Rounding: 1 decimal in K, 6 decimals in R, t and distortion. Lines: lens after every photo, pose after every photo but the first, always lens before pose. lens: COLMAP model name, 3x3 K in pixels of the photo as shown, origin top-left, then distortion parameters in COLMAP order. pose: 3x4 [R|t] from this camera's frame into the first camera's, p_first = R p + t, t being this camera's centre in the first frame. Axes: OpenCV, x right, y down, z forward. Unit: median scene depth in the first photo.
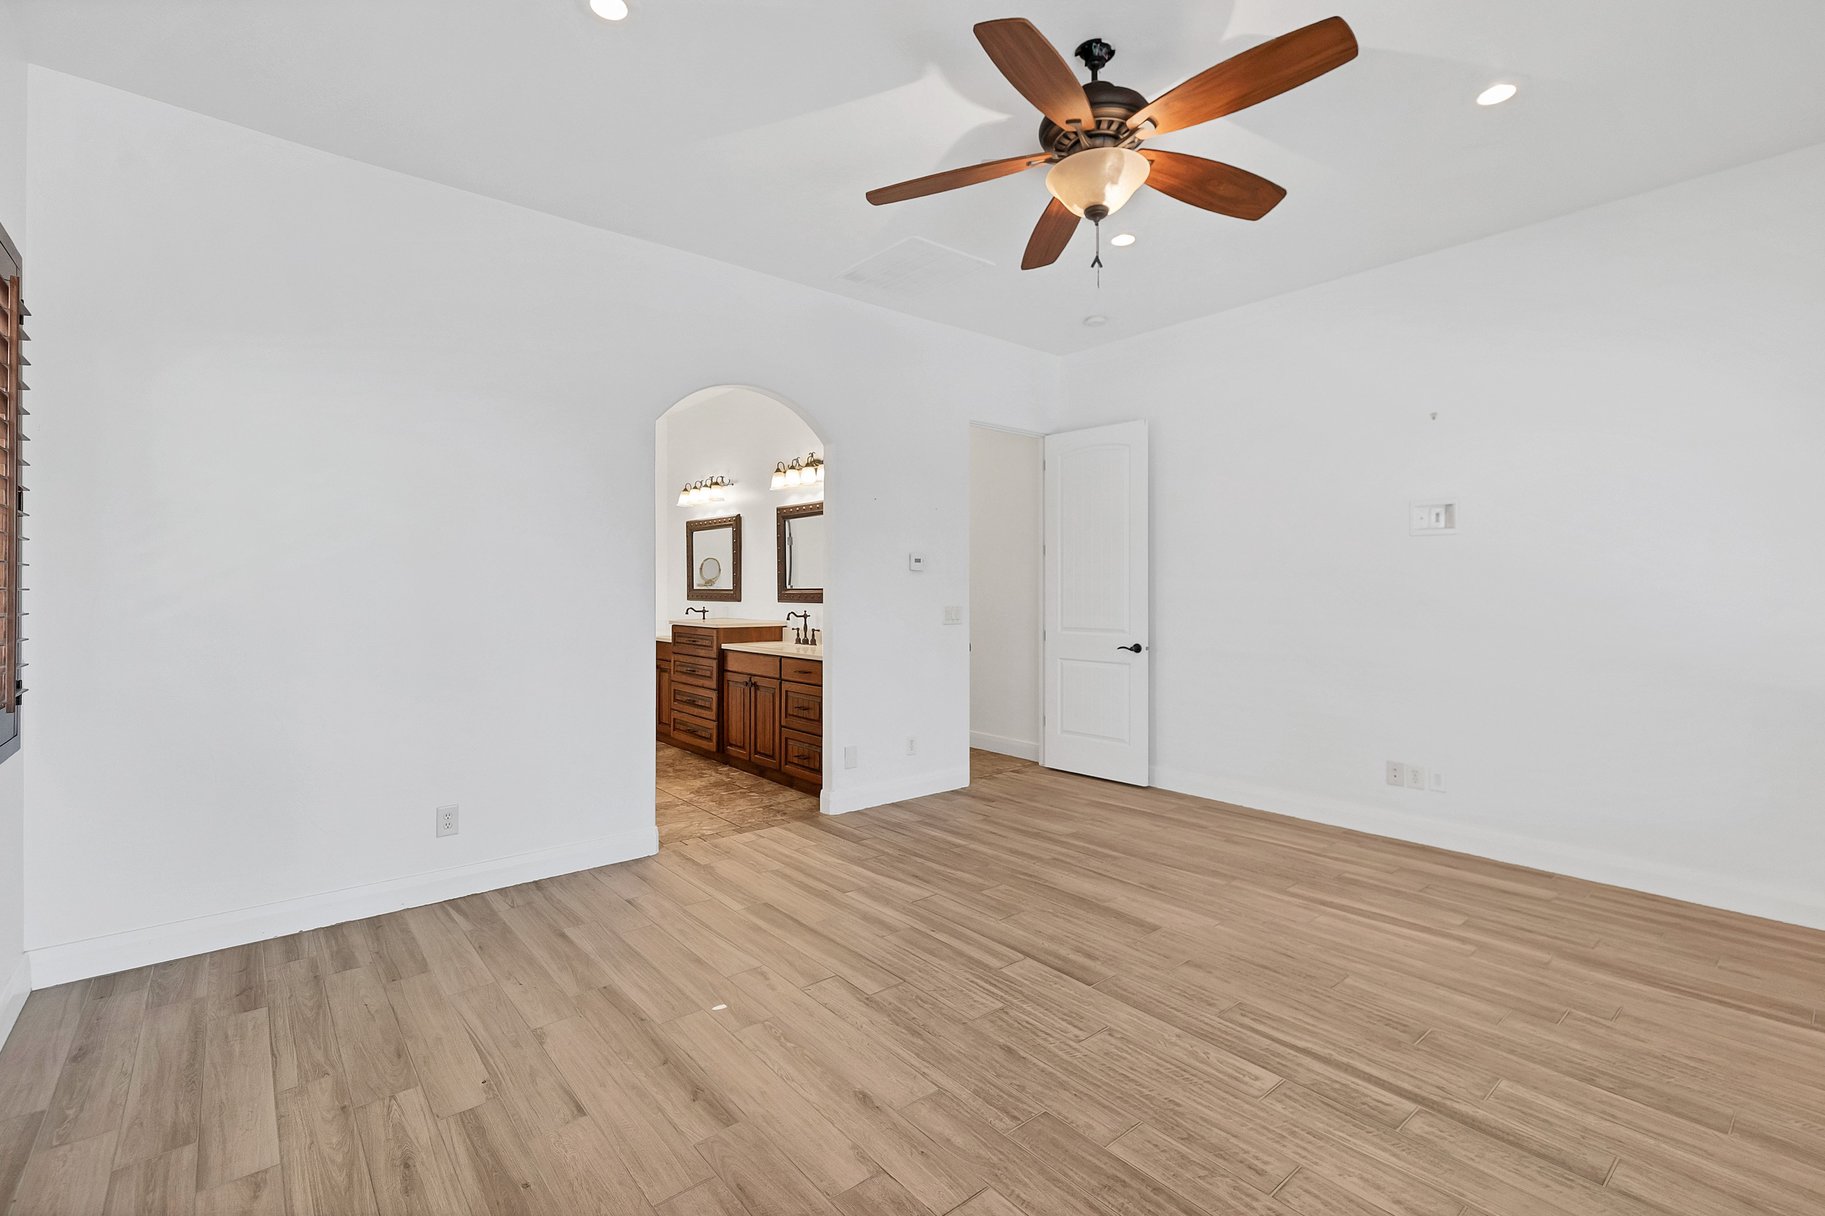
lens RADIAL K [[787.3, 0, 916.9], [0, 787.3, 587.2], [0, 0, 1]] dist [0.001436, 0.000469]
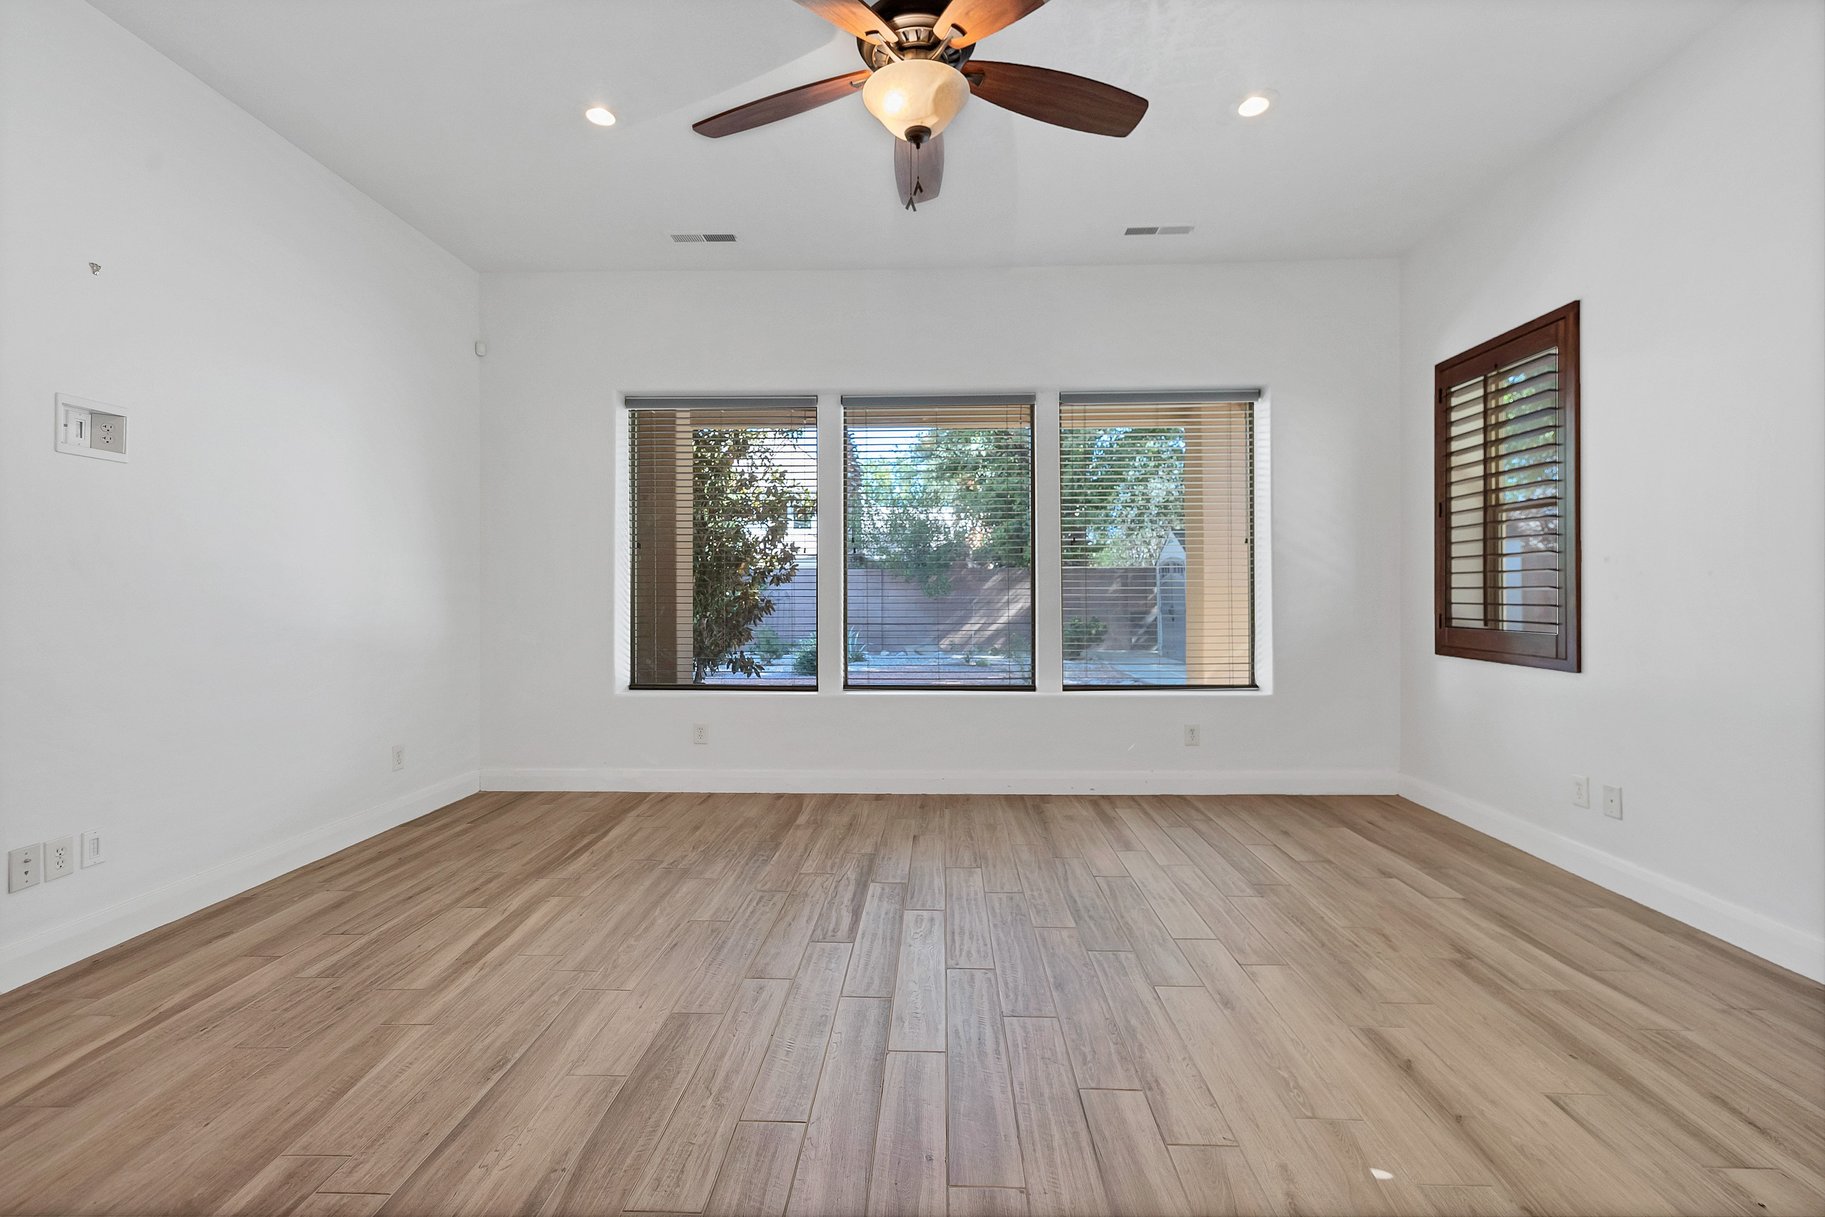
lens RADIAL K [[787.3, 0, 916.9], [0, 787.3, 587.7], [0, 0, 1]] dist [0.001436, 0.000469]
pose [[-0.724516, 0.004867, 0.689241, -0.359641], [-0.001472, 0.999962, -0.008608, 0.064711], [-0.689257, -0.007251, -0.724481, 1.480450]]
